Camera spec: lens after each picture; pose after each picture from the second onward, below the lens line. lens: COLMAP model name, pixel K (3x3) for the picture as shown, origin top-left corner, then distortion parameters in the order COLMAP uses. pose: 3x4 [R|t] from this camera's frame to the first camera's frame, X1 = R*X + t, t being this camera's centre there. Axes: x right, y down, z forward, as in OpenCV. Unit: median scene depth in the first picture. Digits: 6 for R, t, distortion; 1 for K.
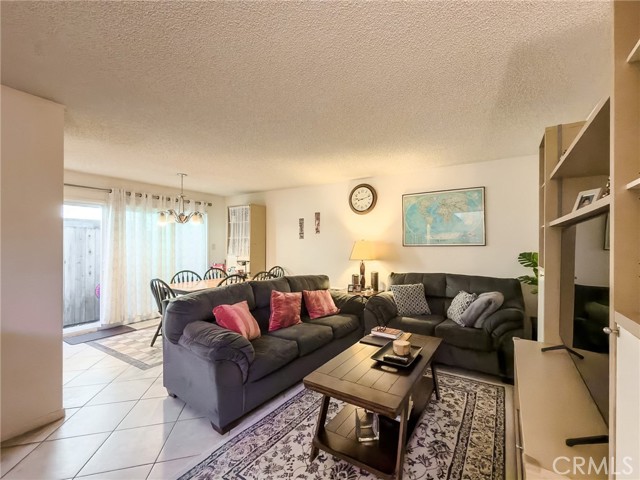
lens RADIAL K [[270.0, 0, 347.9], [0, 270.0, 241.9], [0, 0, 1]] dist [-0.000263, 0.000880]
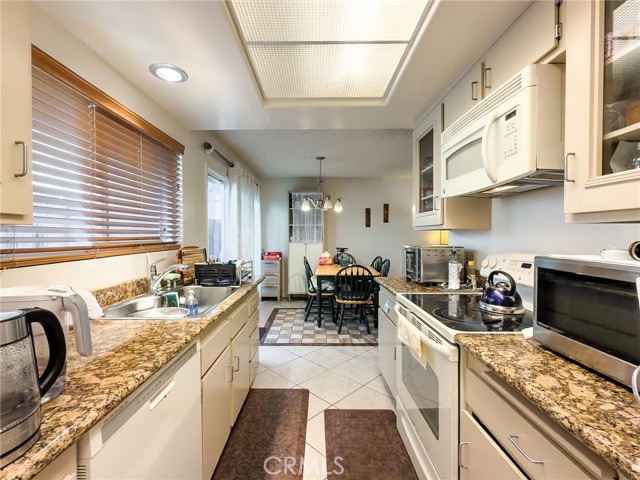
lens RADIAL K [[270.0, 0, 321.5], [0, 270.0, 243.1], [0, 0, 1]] dist [-0.000263, 0.000880]
pose [[0.874885, -0.015078, 0.484096, -0.936918], [-0.006519, 0.999058, 0.042899, 0.008992], [-0.484287, -0.040688, 0.873963, 0.133941]]
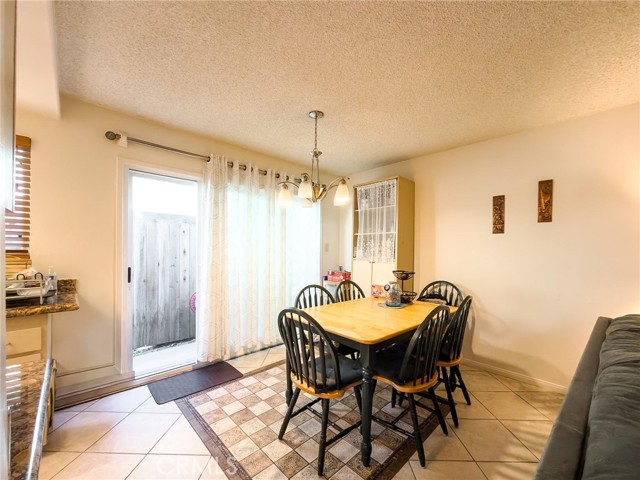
lens RADIAL K [[270.0, 0, 324.3], [0, 270.0, 250.8], [0, 0, 1]] dist [-0.000263, 0.000880]
pose [[0.957618, 0.013094, -0.287745, -0.376430], [-0.007966, 0.999788, 0.018984, 0.017139], [0.287932, -0.015887, 0.957519, 0.405012]]
